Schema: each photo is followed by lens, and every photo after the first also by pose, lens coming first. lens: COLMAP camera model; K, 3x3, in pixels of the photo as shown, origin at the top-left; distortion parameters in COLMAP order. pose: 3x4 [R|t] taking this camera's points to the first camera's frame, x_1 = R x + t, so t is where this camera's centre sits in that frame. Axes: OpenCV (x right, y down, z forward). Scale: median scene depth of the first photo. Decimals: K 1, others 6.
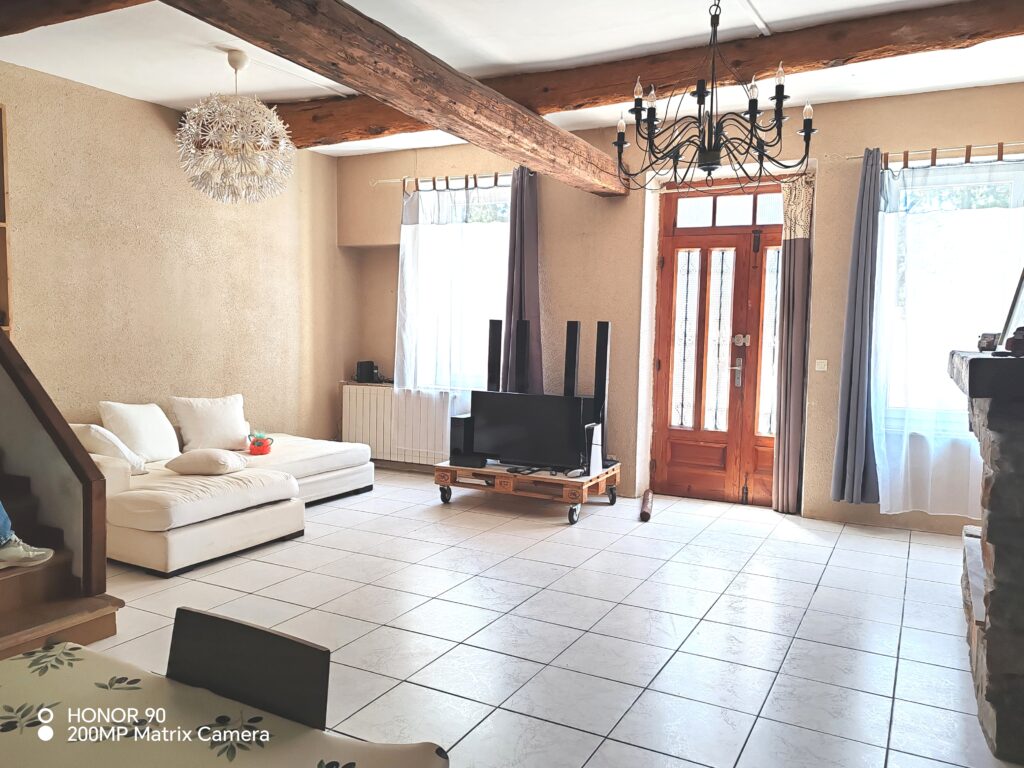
lens RADIAL K [[783.4, 0, 511.3], [0, 783.4, 382.4], [0, 0, 1]] dist [0.043036, -0.034060]
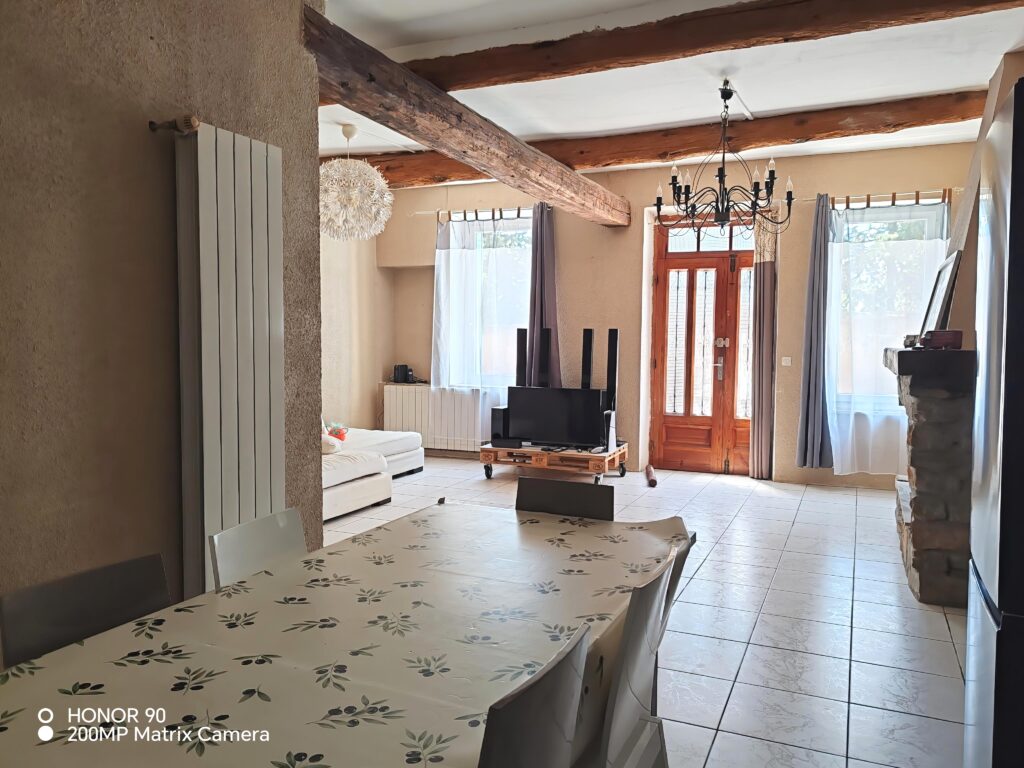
lens RADIAL K [[783.4, 0, 512.5], [0, 783.4, 381.6], [0, 0, 1]] dist [0.043036, -0.034060]
pose [[0.997389, -0.015710, 0.070486, -0.138616], [0.016359, 0.999829, -0.008633, 0.014884], [-0.070338, 0.009763, 0.997475, -0.238680]]
